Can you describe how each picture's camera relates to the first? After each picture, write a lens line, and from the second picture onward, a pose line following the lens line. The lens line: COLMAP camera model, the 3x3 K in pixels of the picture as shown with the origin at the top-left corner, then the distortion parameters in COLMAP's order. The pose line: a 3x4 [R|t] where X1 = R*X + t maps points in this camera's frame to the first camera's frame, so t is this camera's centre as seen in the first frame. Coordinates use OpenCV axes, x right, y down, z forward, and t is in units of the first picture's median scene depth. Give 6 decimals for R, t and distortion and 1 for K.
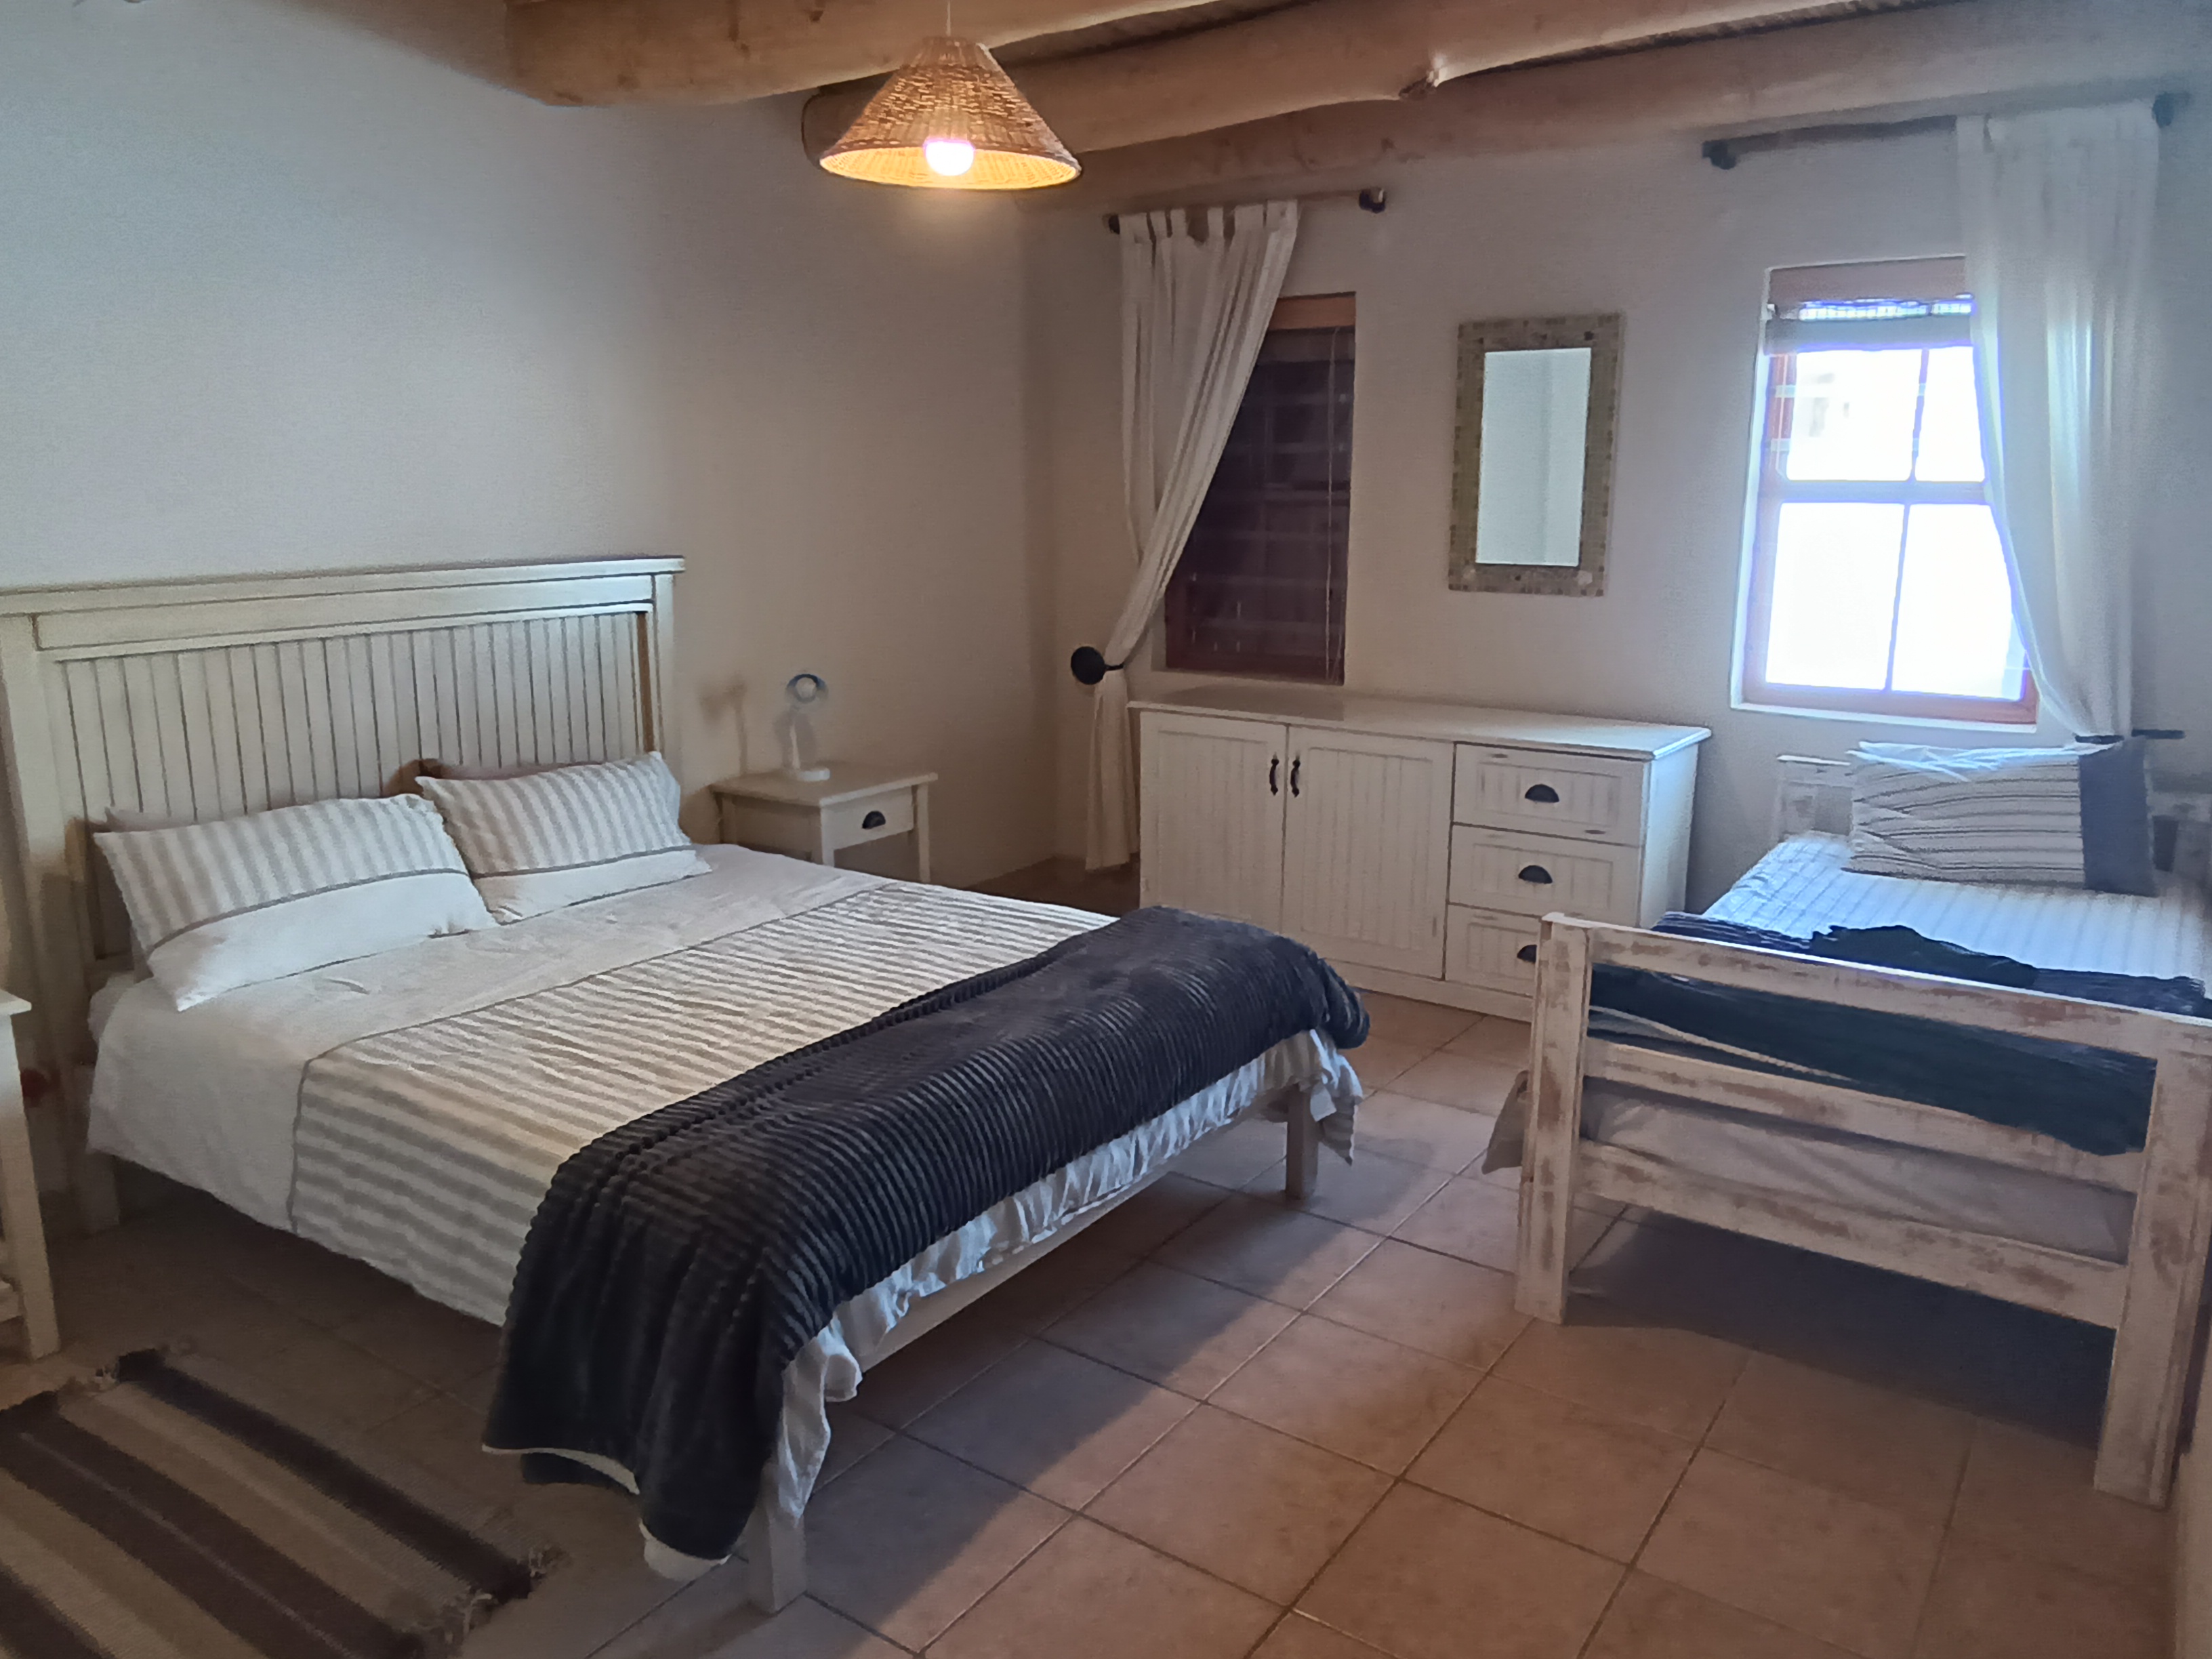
lens RADIAL K [[1595.9, 0, 1098.4], [0, 1595.9, 825.5], [0, 0, 1]] dist [0.008718, -0.010928]
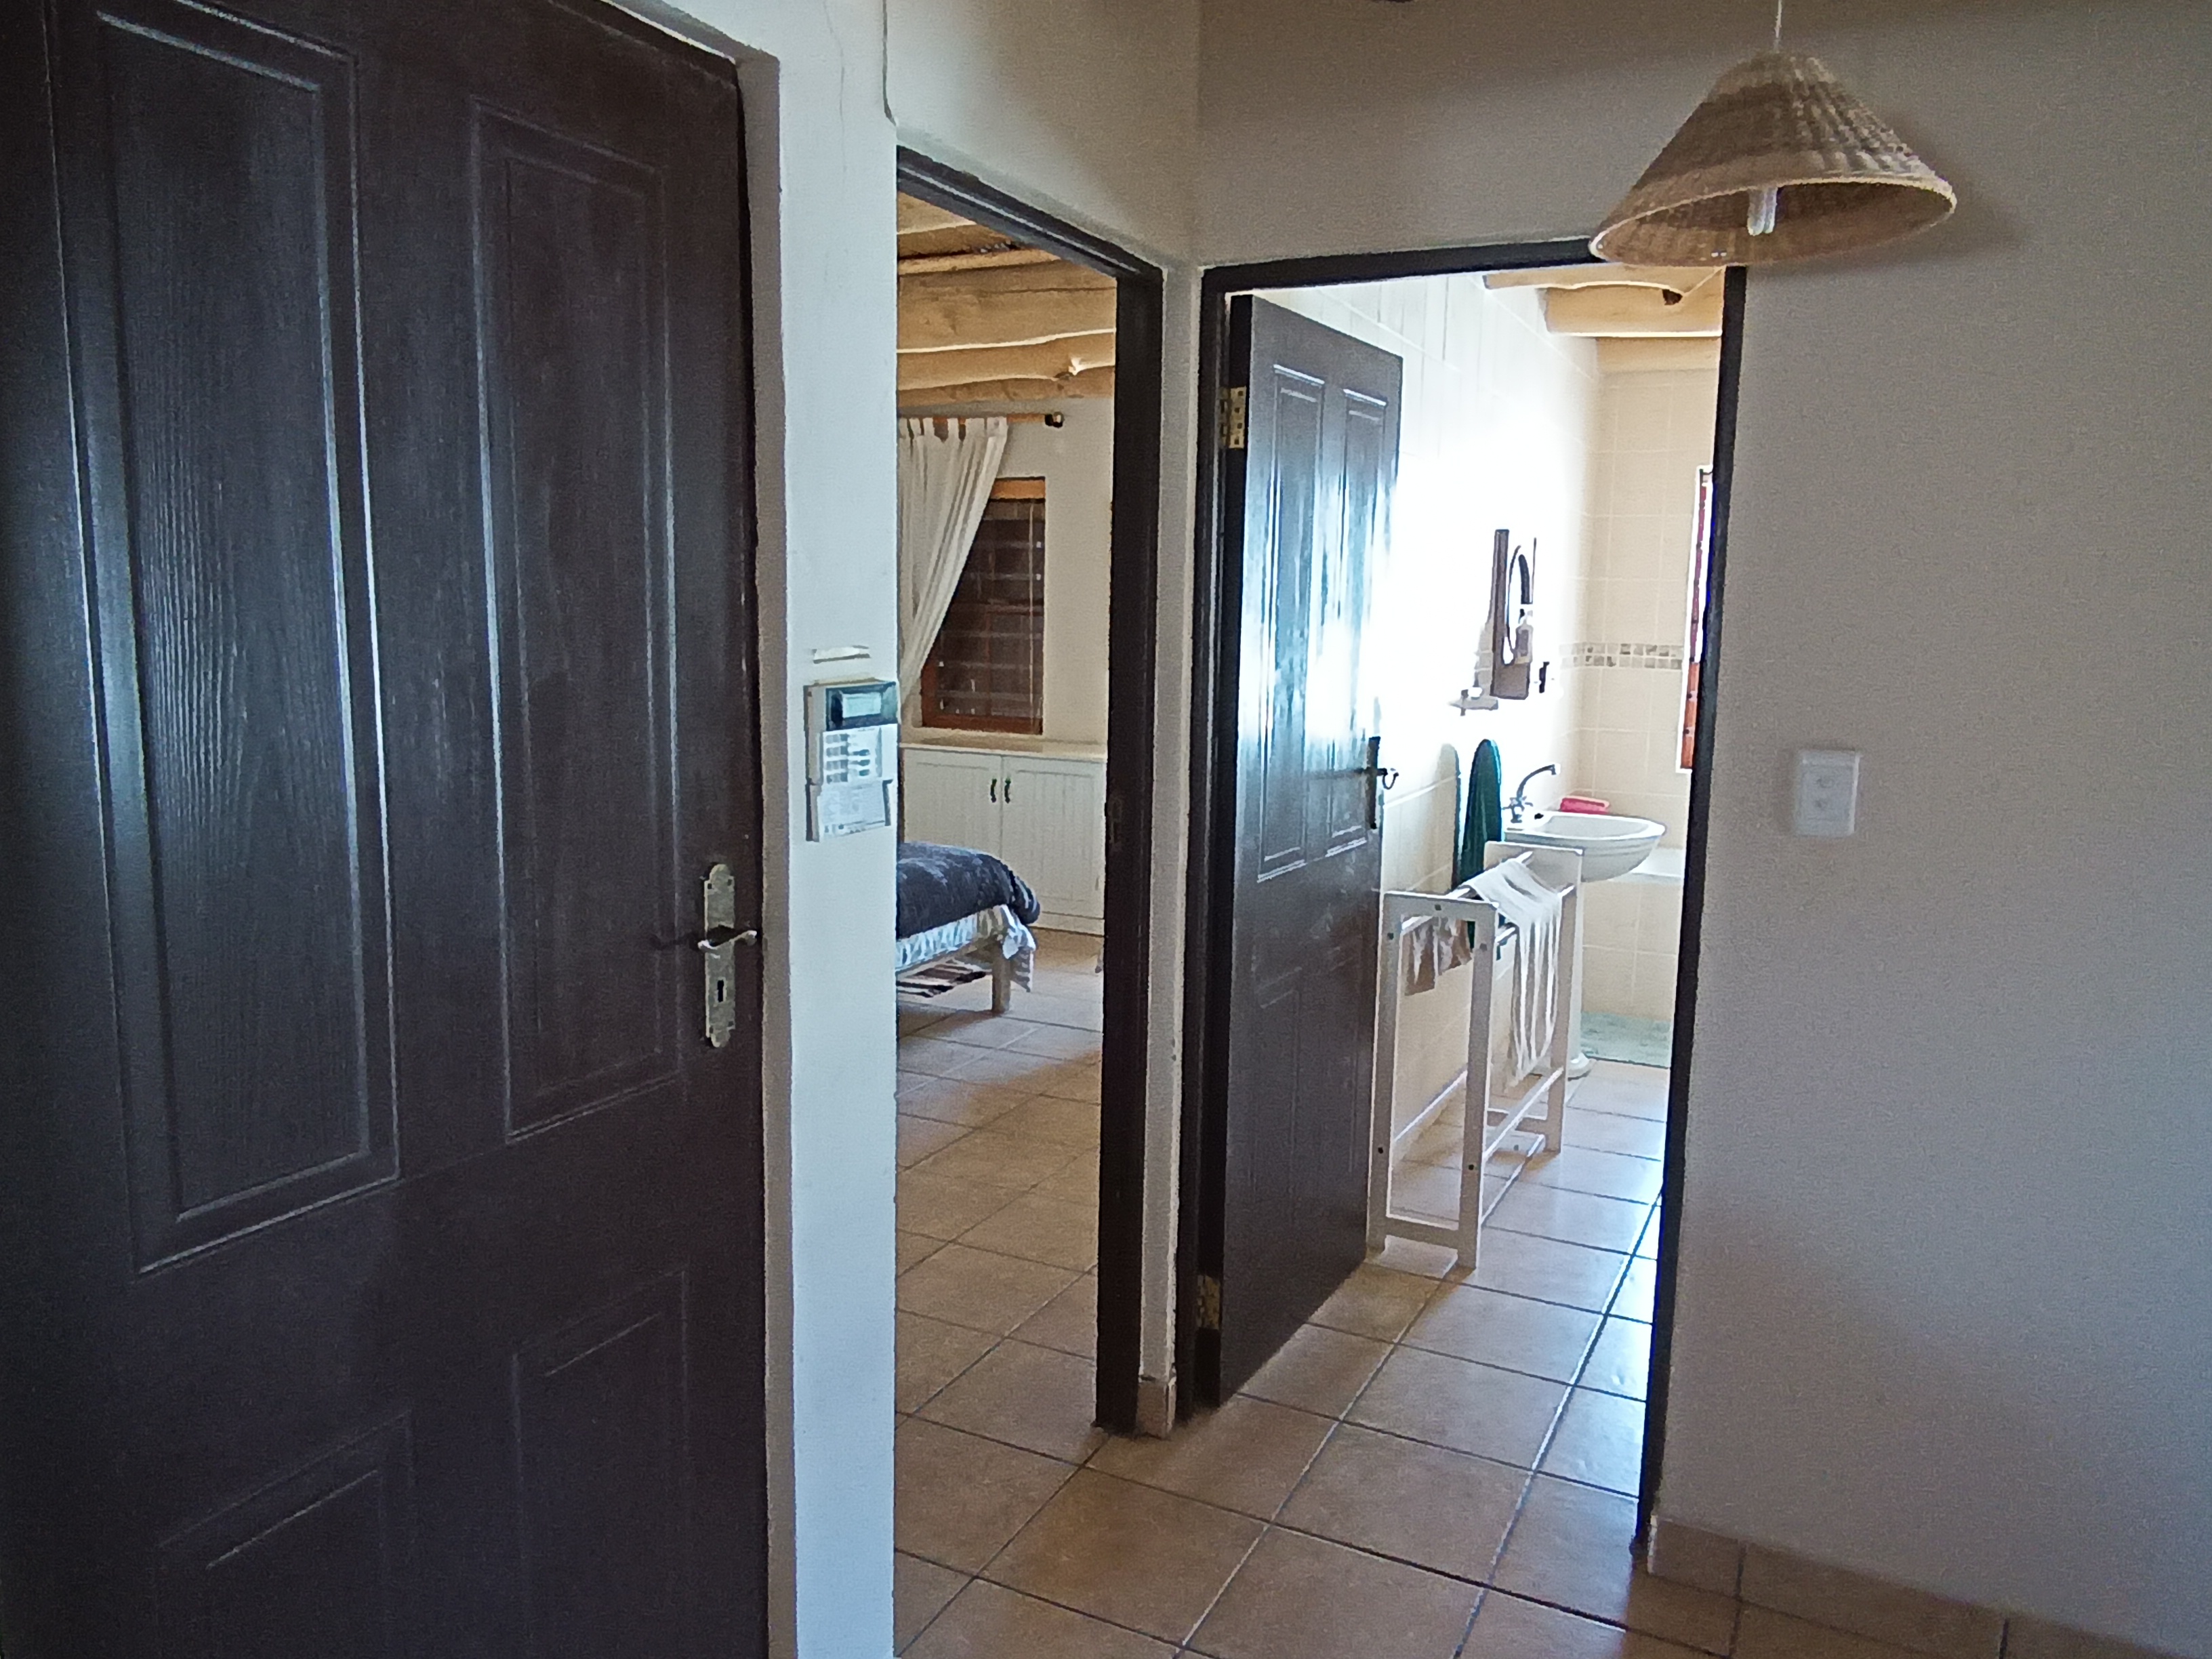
lens RADIAL K [[1595.9, 0, 1107.0], [0, 1595.9, 832.3], [0, 0, 1]] dist [0.008718, -0.010928]
pose [[0.988152, -0.001678, 0.153472, -0.015558], [0.012205, 0.997632, -0.067680, 0.111981], [-0.152995, 0.068751, 0.985833, -0.502906]]
